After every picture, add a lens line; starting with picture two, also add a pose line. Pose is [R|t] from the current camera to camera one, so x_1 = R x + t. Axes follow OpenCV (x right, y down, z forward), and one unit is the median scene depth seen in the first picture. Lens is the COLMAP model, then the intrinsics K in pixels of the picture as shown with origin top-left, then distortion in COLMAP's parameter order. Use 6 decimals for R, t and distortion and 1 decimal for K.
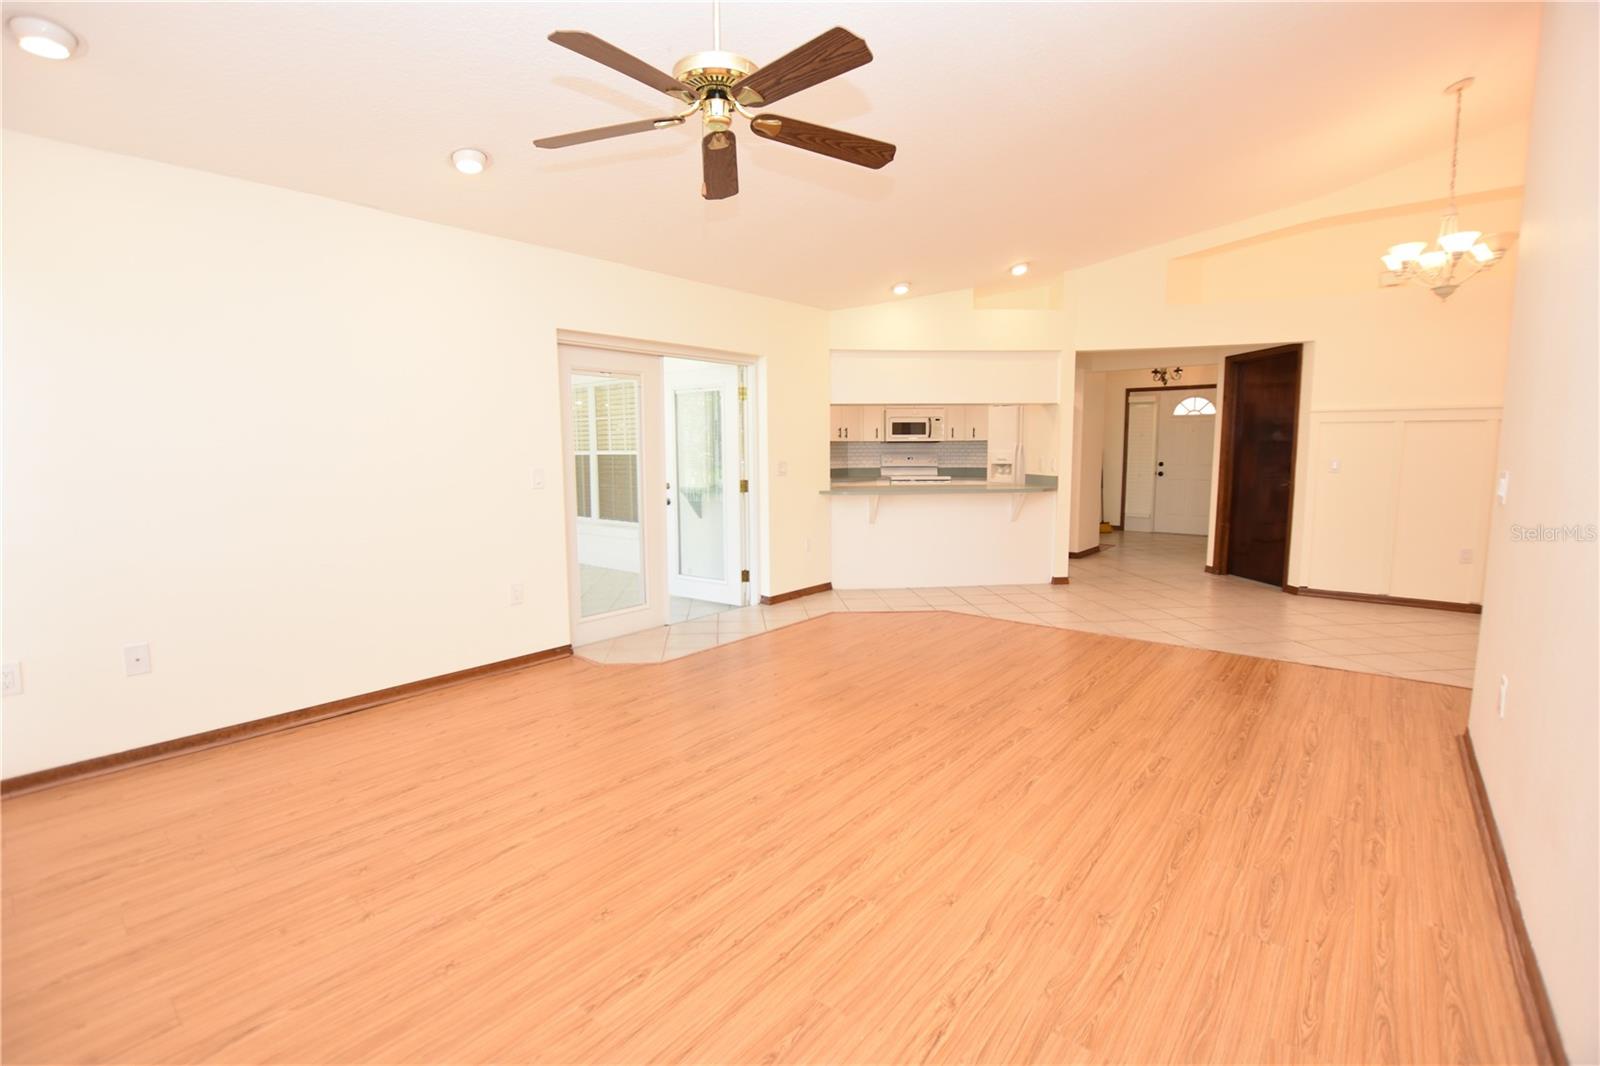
lens RADIAL K [[714.0, 0, 790.6], [0, 714.0, 530.3], [0, 0, 1]] dist [-0.027618, 0.002302]
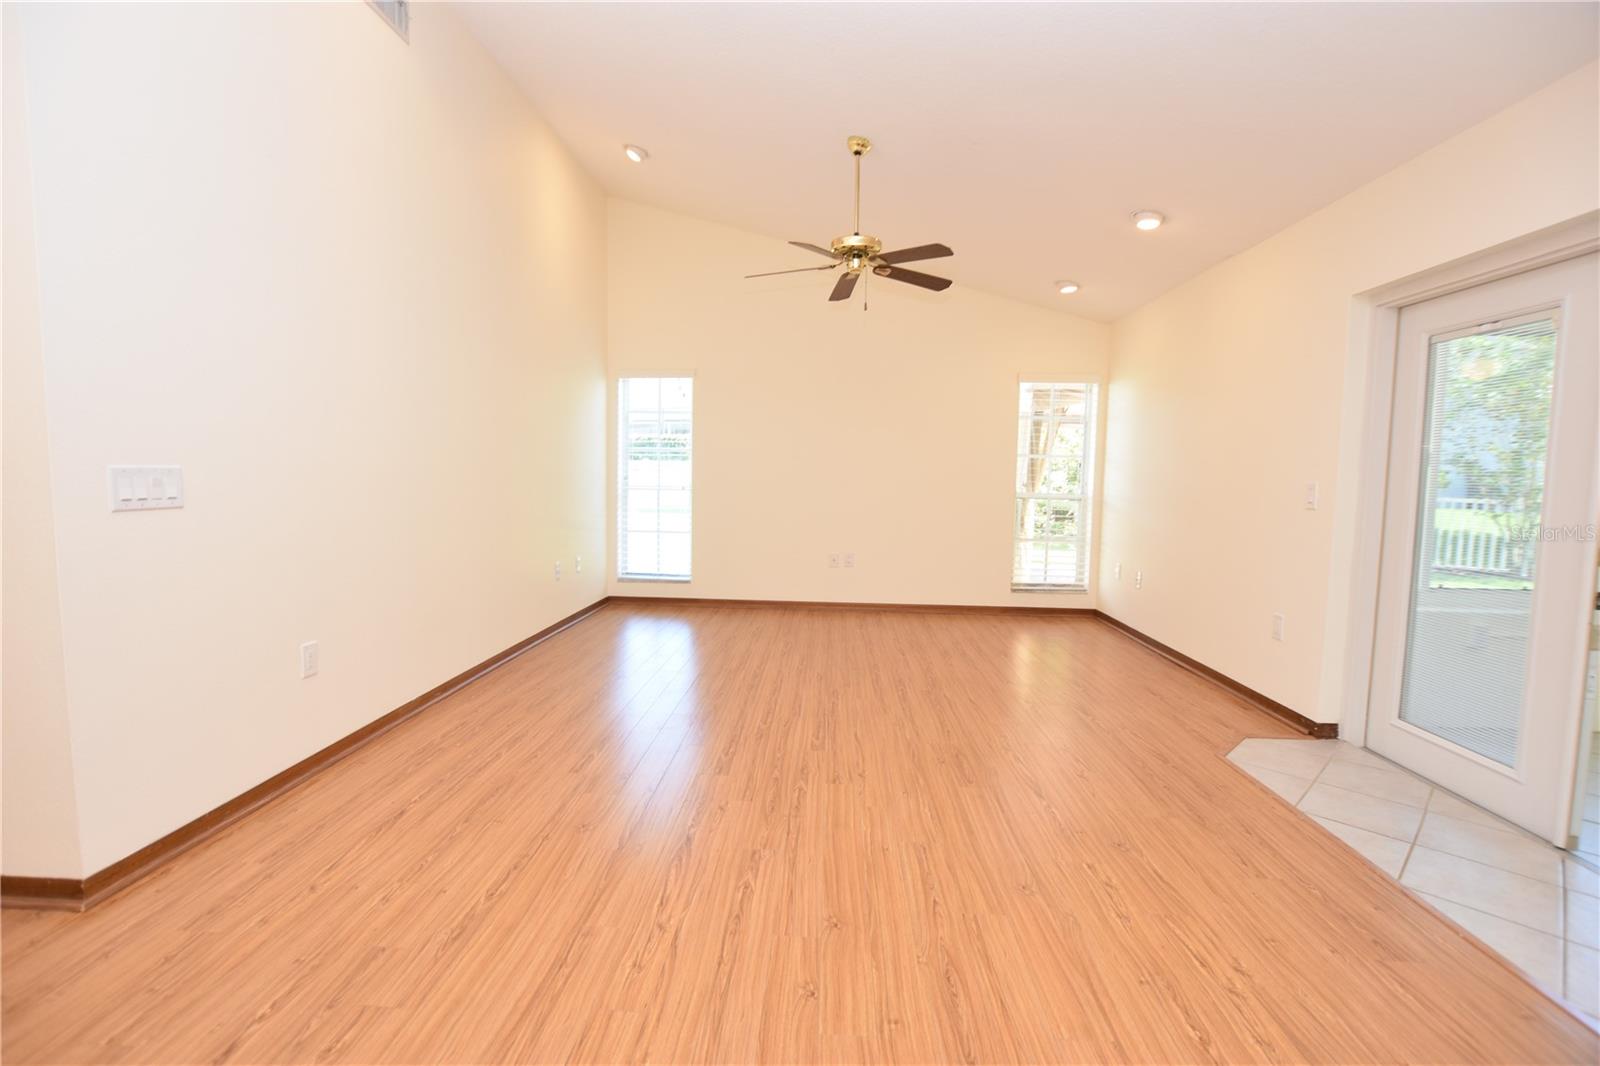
lens RADIAL K [[714.0, 0, 795.2], [0, 714.0, 532.9], [0, 0, 1]] dist [-0.027618, 0.002302]
pose [[-0.797123, 0.045300, -0.602116, 0.629536], [-0.078077, 0.981077, 0.177175, -0.137002], [0.598748, 0.188242, -0.778502, 1.372433]]
